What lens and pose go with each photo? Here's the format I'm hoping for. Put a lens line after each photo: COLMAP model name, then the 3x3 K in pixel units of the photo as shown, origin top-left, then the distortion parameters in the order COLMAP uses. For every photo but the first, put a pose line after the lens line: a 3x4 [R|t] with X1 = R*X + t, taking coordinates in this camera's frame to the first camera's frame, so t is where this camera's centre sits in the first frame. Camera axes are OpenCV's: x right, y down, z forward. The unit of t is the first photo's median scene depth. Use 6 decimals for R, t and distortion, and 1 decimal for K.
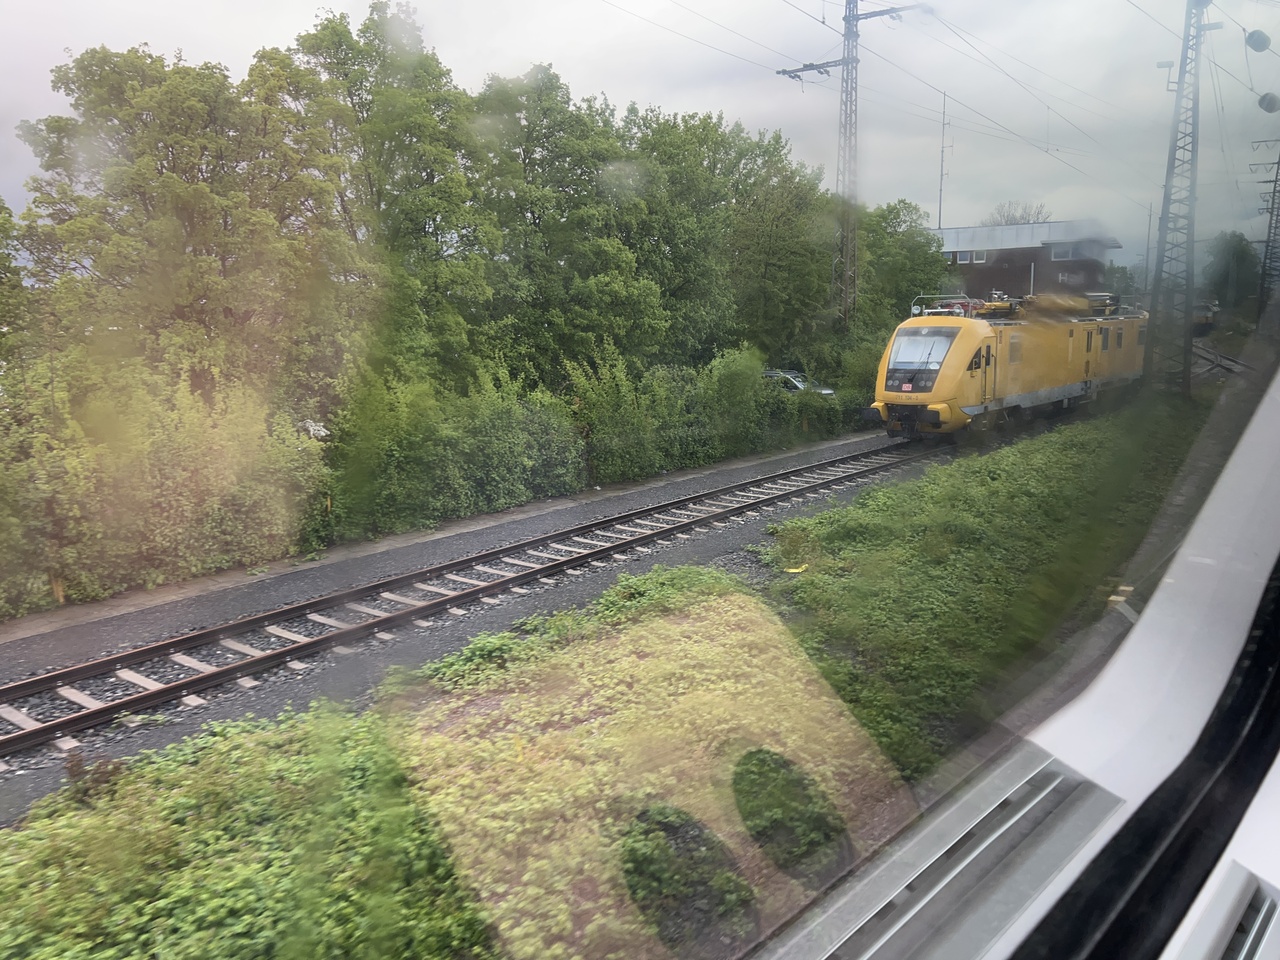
lens RADIAL K [[1078.6, 0, 642.2], [0, 1078.6, 469.4], [0, 0, 1]] dist [0.084619, -0.110994]
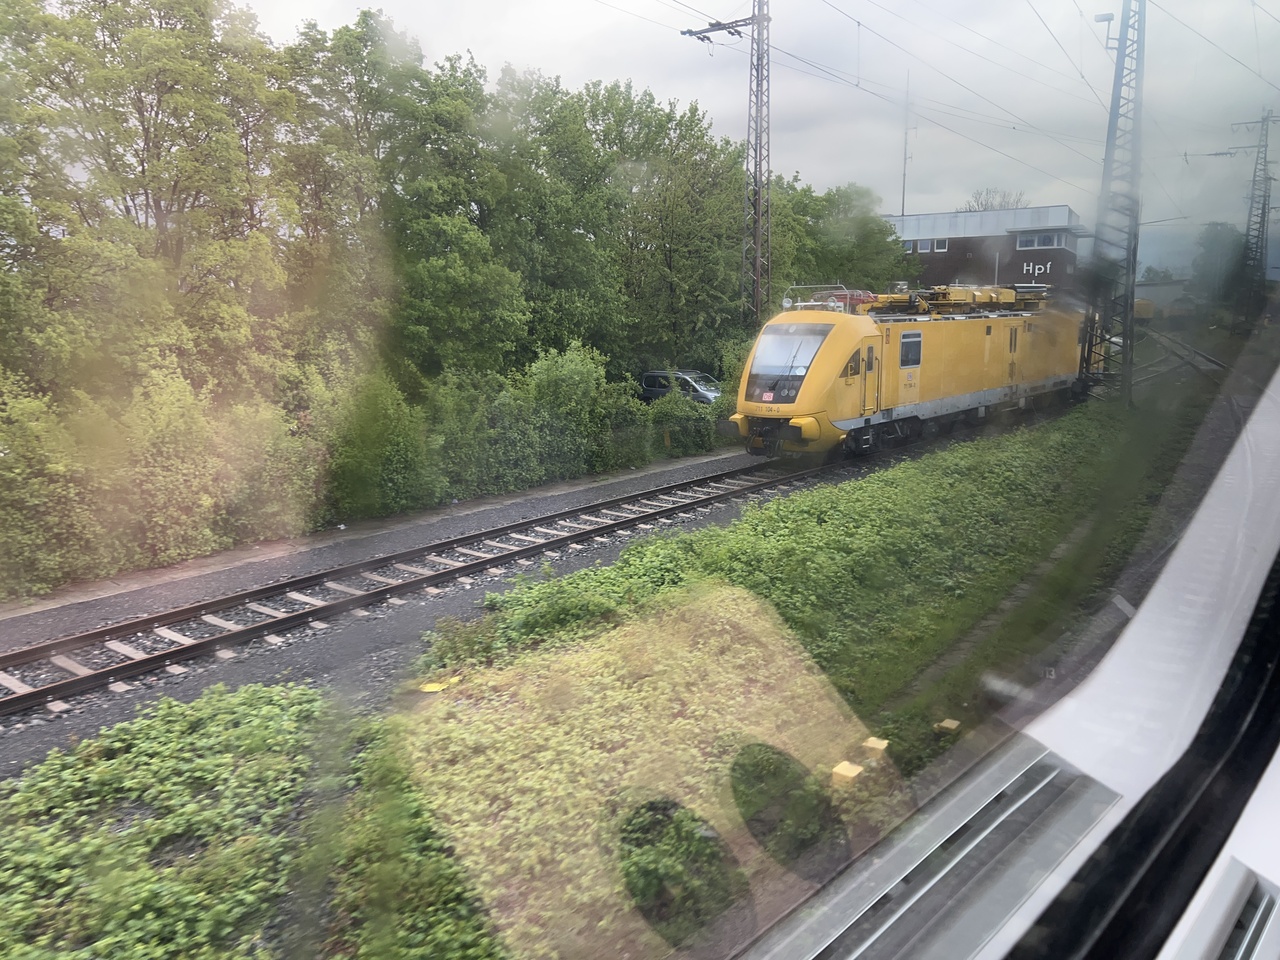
lens RADIAL K [[1078.6, 0, 638.9], [0, 1078.6, 463.2], [0, 0, 1]] dist [0.084619, -0.110994]
pose [[0.999984, 0.004557, -0.003285, 0.133983], [-0.004547, 0.999985, 0.003136, -0.024574], [0.003299, -0.003121, 0.999990, 0.159846]]
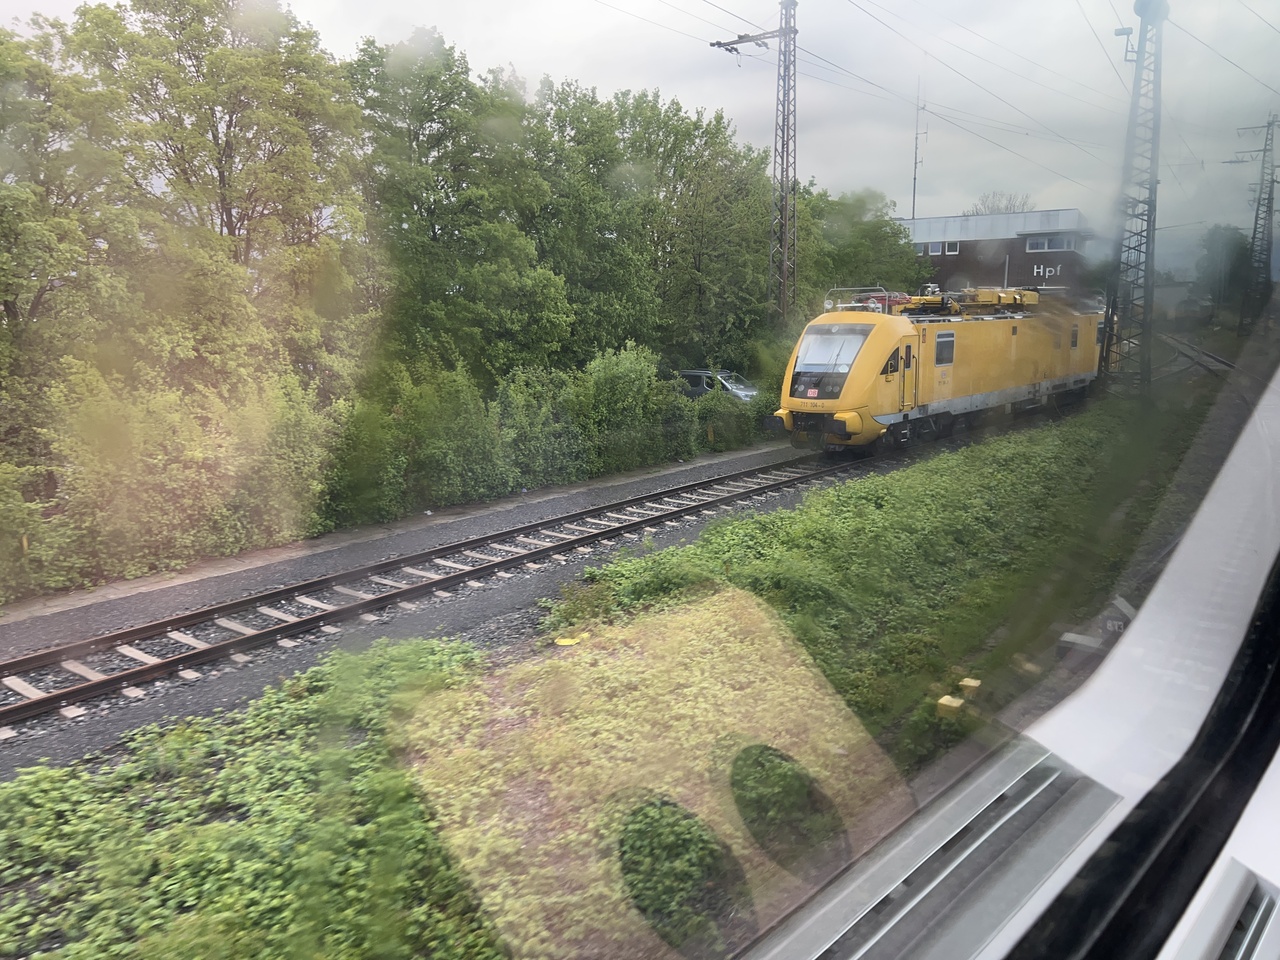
lens RADIAL K [[1078.6, 0, 636.5], [0, 1078.6, 463.5], [0, 0, 1]] dist [0.084619, -0.110994]
pose [[0.999982, 0.003717, -0.004635, 0.095687], [-0.003711, 0.999992, 0.001380, -0.017542], [0.004640, -0.001363, 0.999988, 0.113985]]
